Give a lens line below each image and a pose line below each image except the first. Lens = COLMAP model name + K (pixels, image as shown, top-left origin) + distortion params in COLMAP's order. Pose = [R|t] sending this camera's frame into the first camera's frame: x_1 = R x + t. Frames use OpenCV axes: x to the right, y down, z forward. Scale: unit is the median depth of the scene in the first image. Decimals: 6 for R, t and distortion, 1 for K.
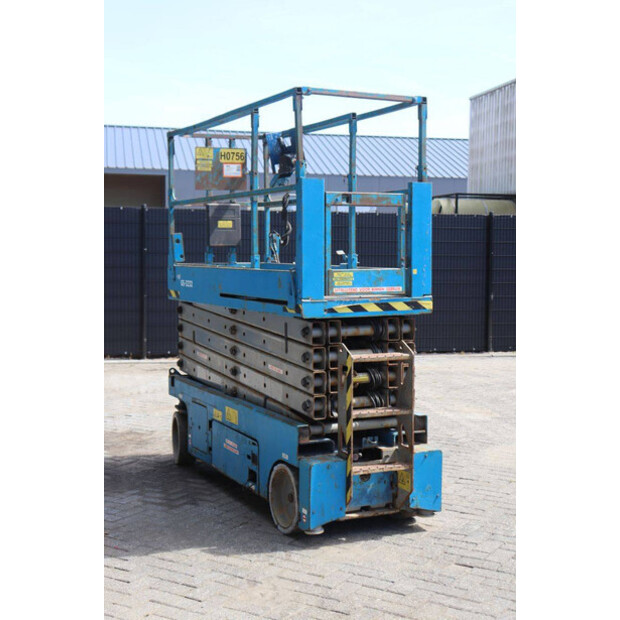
lens RADIAL K [[989.4, 0, 310.0], [0, 989.4, 310.0], [0, 0, 1]] dist [0.095983, 0.171164]
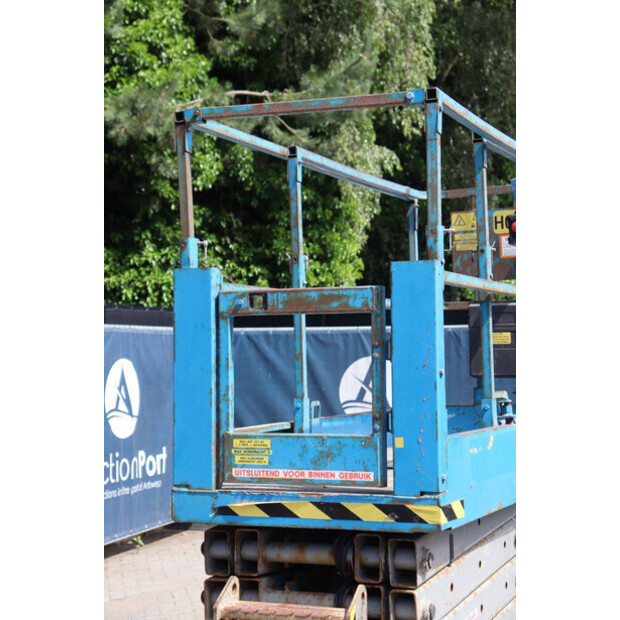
lens RADIAL K [[1332.3, 0, 310.0], [0, 1332.3, 310.0], [0, 0, 1]] dist [0.131608, 3.130872]
pose [[0.650801, -0.029774, -0.758664, 0.580812], [-0.041035, 0.996391, -0.074305, -0.053429], [0.758139, 0.079490, 0.647230, 0.537460]]
